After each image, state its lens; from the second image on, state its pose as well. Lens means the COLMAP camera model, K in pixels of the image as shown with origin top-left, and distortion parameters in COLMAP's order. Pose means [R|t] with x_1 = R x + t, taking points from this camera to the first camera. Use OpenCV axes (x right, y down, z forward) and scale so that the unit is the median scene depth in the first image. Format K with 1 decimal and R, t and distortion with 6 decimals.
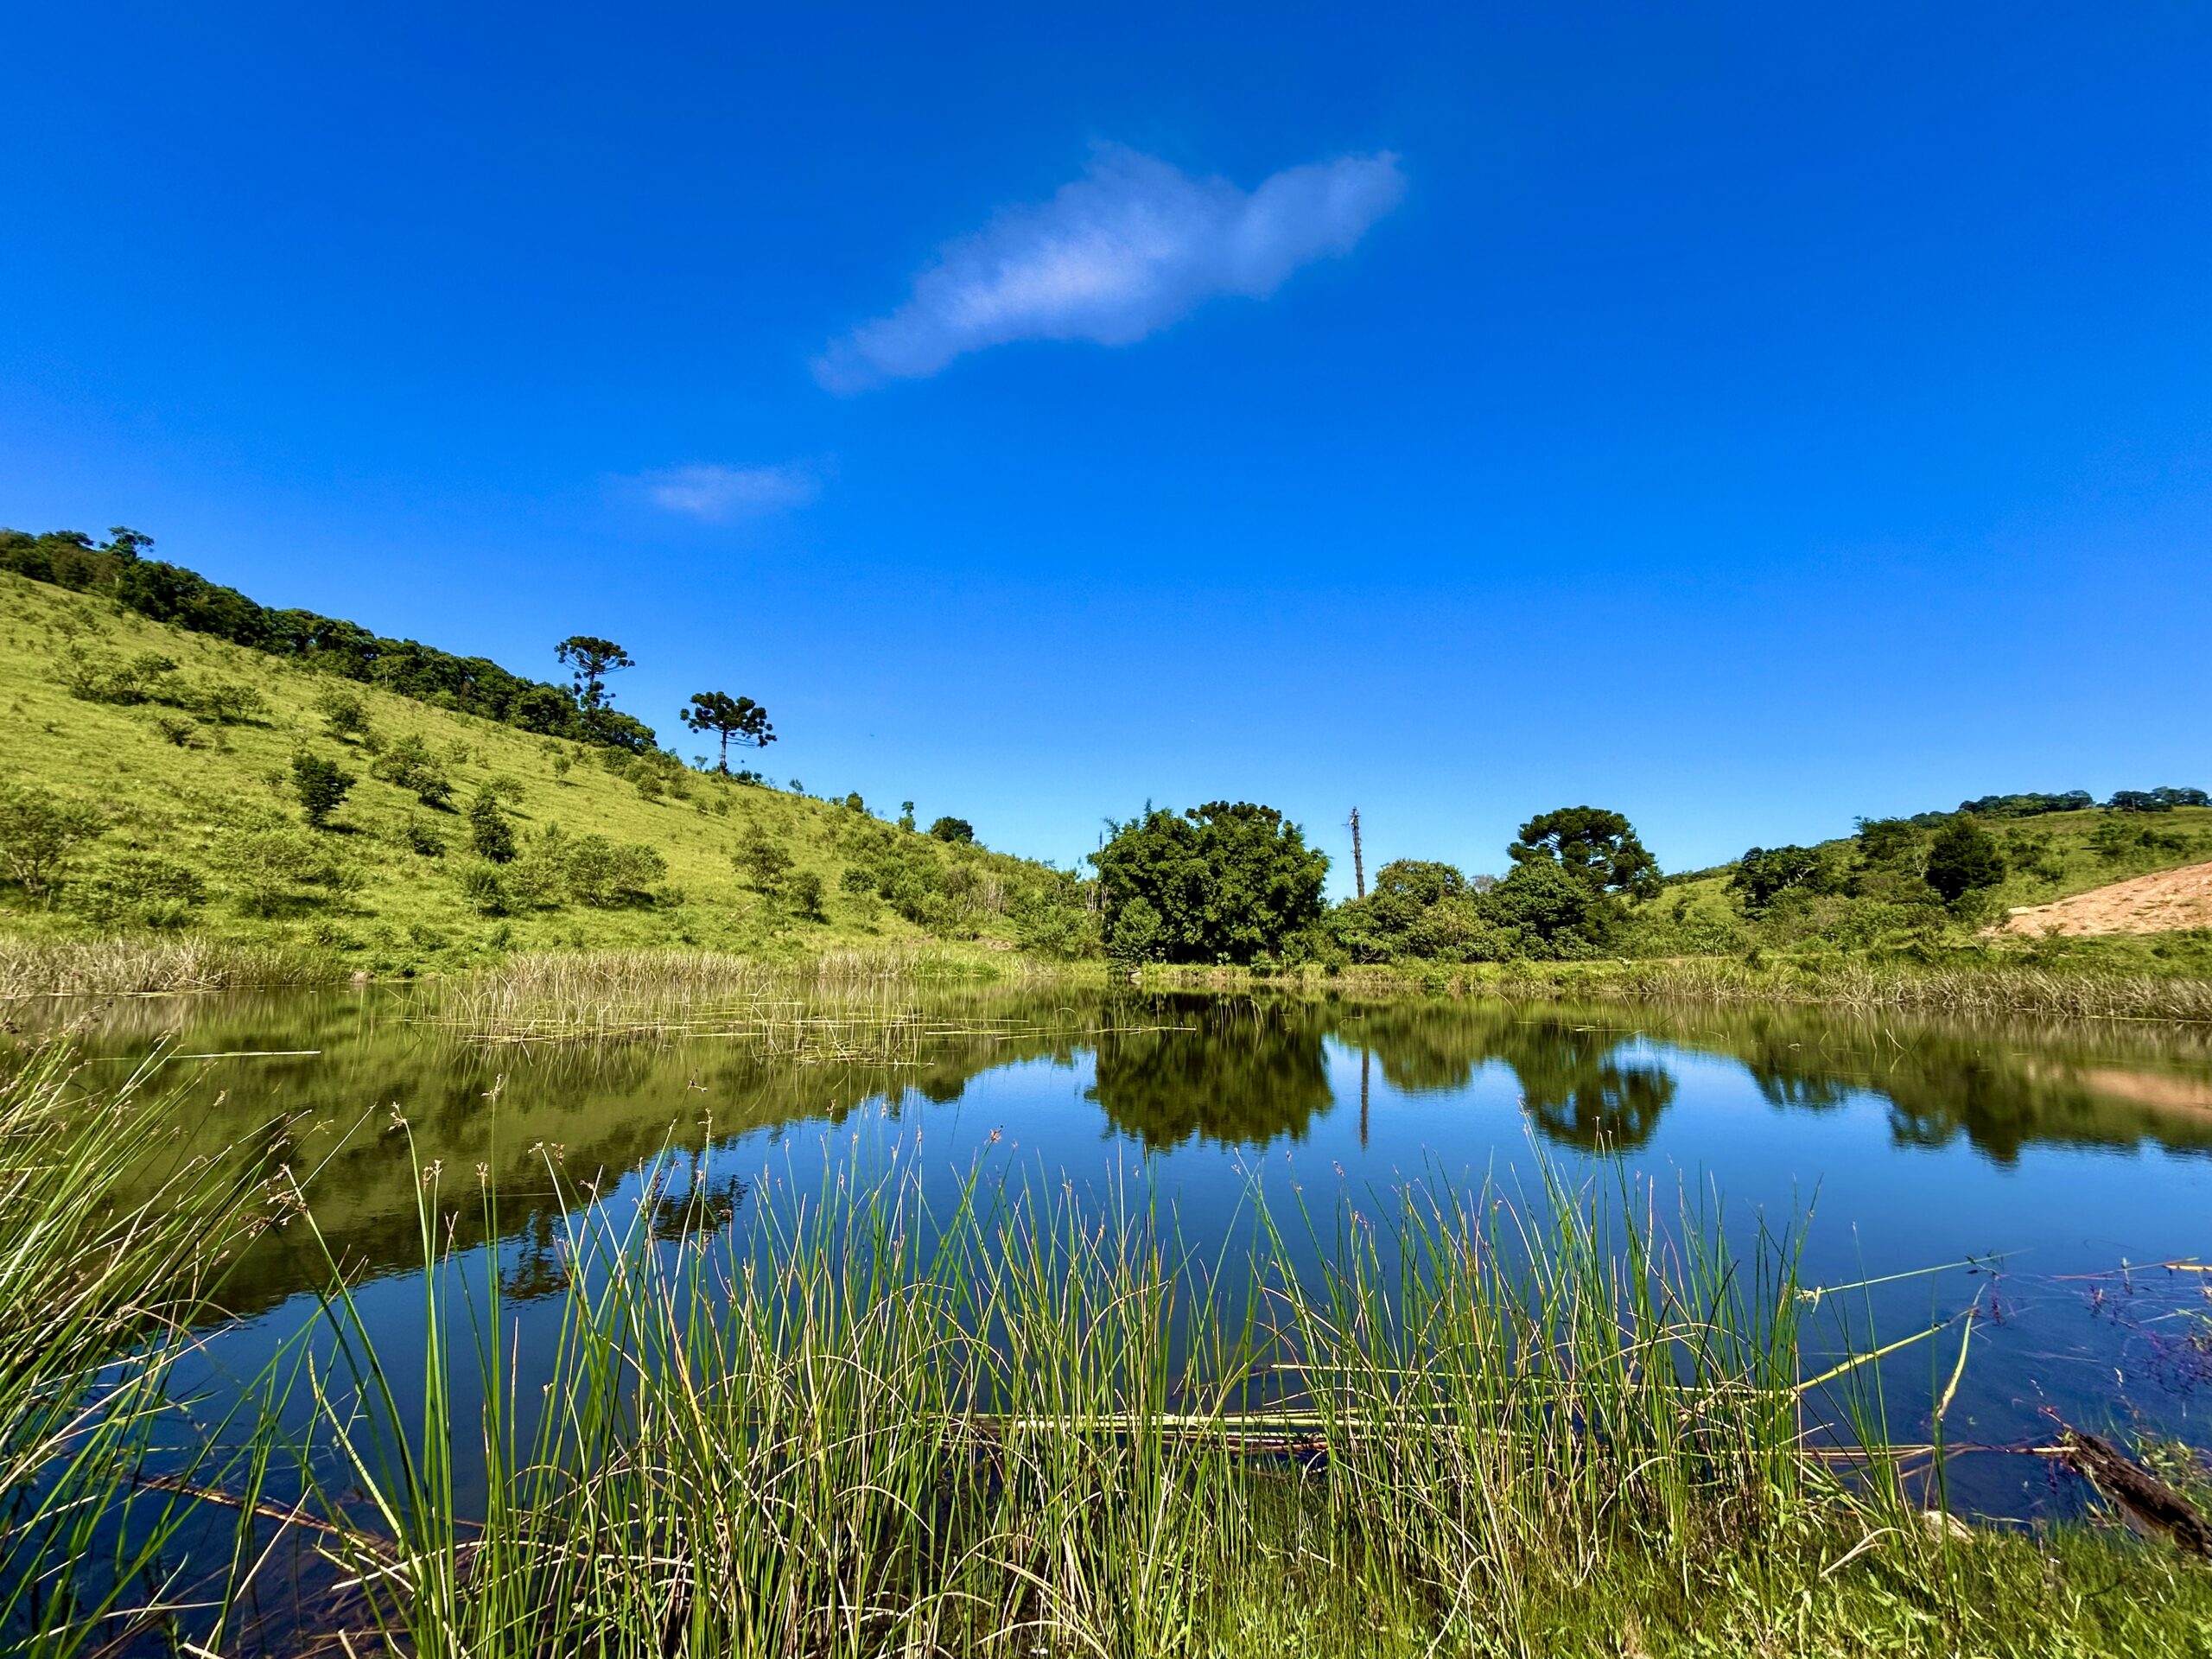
lens RADIAL K [[897.1, 0, 1099.1], [0, 897.1, 831.0], [0, 0, 1]] dist [-0.000178, 0.000310]
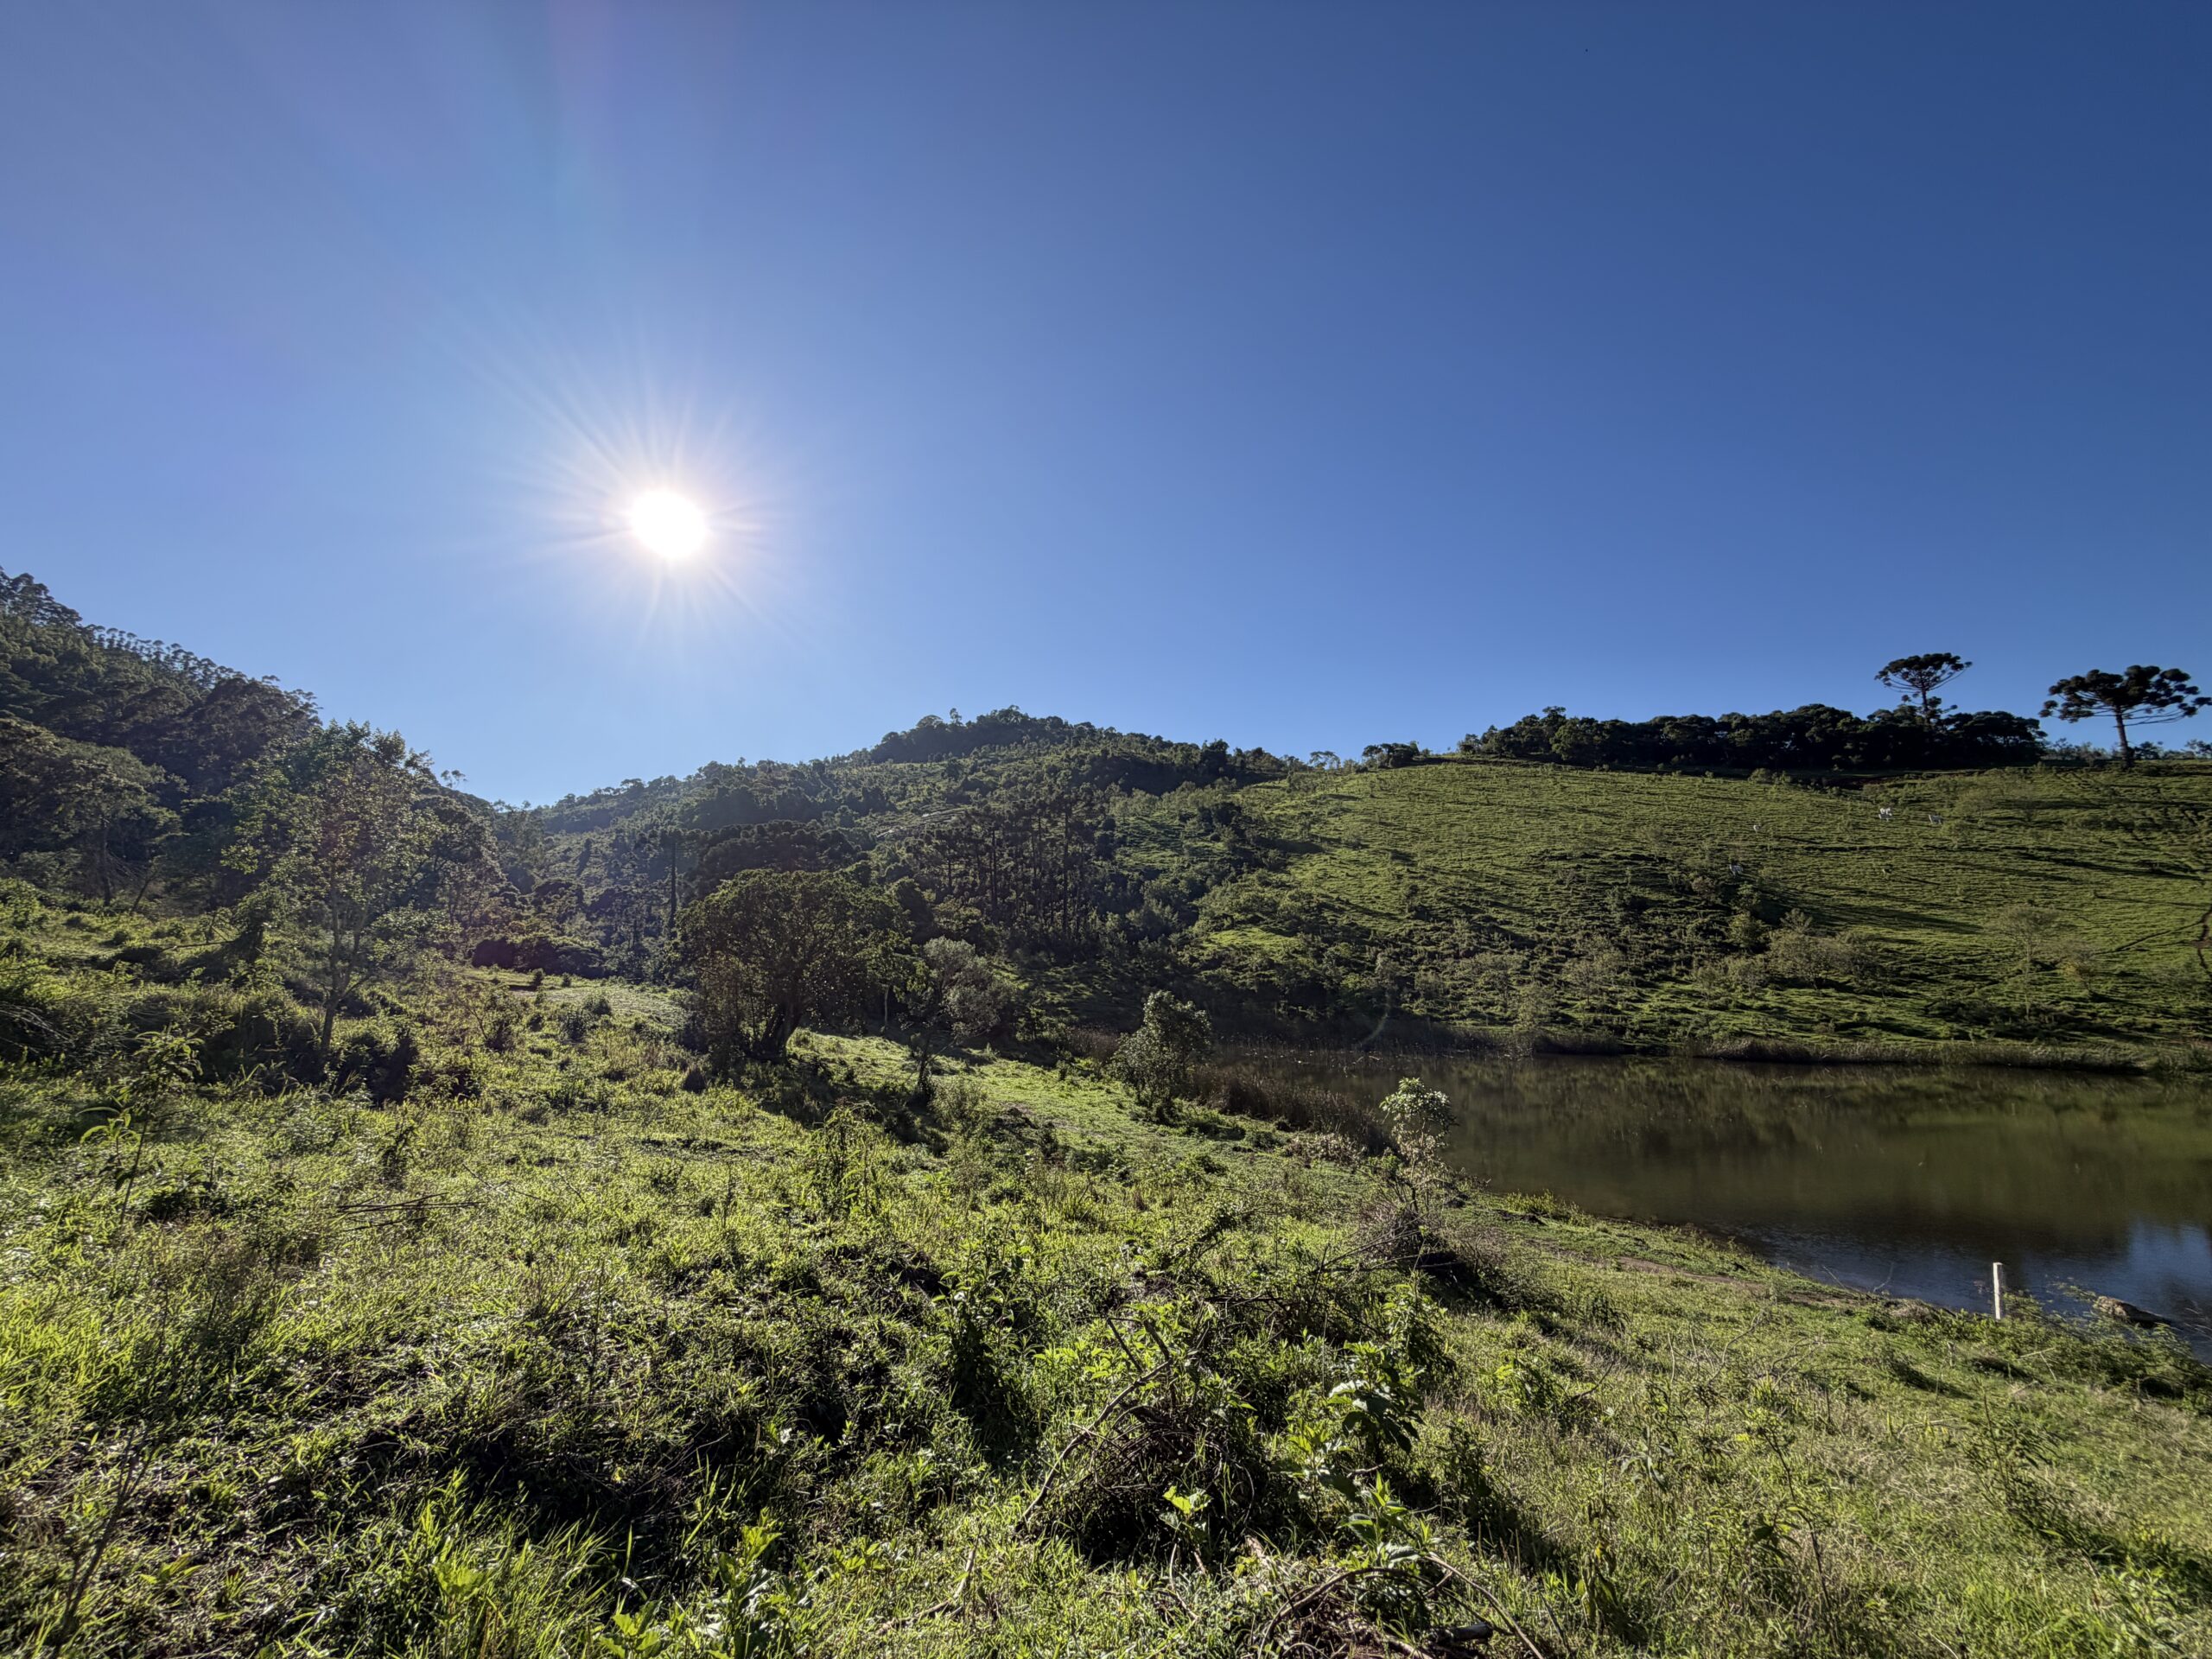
lens RADIAL K [[876.1, 0, 1102.2], [0, 876.1, 826.1], [0, 0, 1]] dist [0.000118, 0.000272]
pose [[0.196018, -0.155614, -0.968174, 0.418446], [0.146619, 0.980880, -0.127971, -0.114612], [0.969577, -0.116868, 0.215086, -0.209581]]
